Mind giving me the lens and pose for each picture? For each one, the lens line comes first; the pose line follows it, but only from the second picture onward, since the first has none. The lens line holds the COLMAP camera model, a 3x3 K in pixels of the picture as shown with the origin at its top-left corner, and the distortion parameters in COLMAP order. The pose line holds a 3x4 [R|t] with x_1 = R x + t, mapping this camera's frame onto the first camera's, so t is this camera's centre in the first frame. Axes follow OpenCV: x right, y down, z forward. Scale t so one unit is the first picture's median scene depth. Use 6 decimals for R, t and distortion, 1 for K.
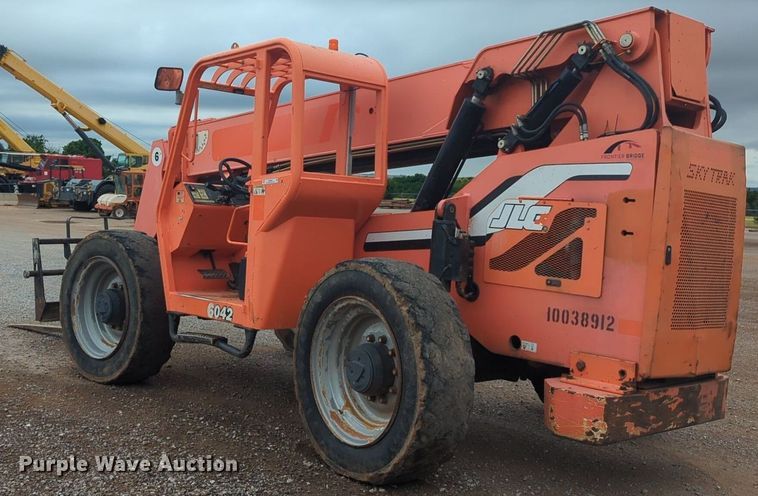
lens RADIAL K [[878.0, 0, 379.8], [0, 878.0, 263.3], [0, 0, 1]] dist [0.088430, -0.029653]
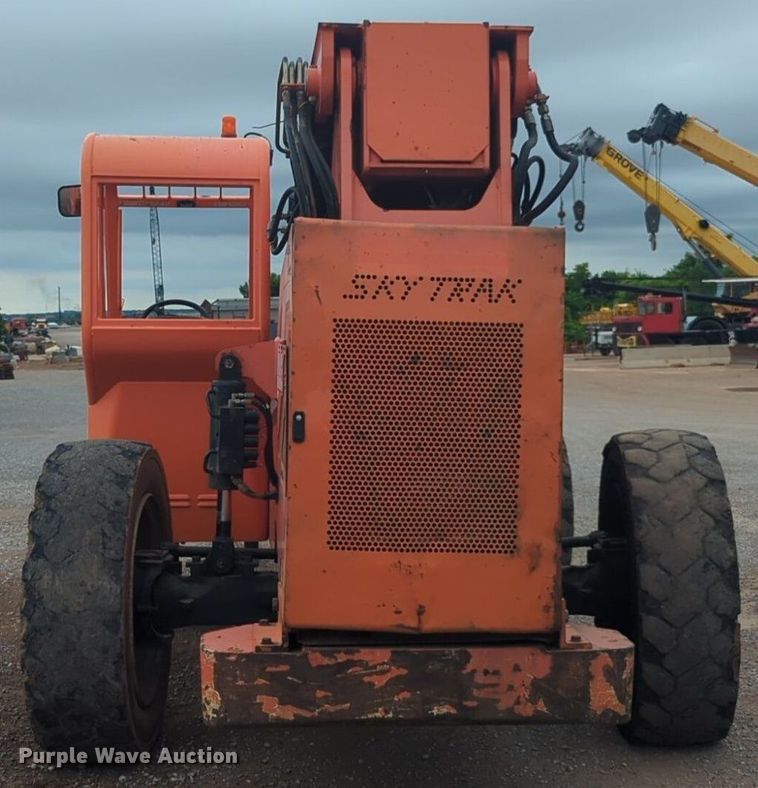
lens RADIAL K [[1530.6, 0, 377.5], [0, 1530.6, 437.4], [0, 0, 1]] dist [0.326707, -2.454569]
pose [[0.785772, -0.016272, -0.618302, 0.995456], [0.007780, 0.999835, -0.016425, 0.015203], [0.618467, 0.008095, 0.785769, 0.188784]]
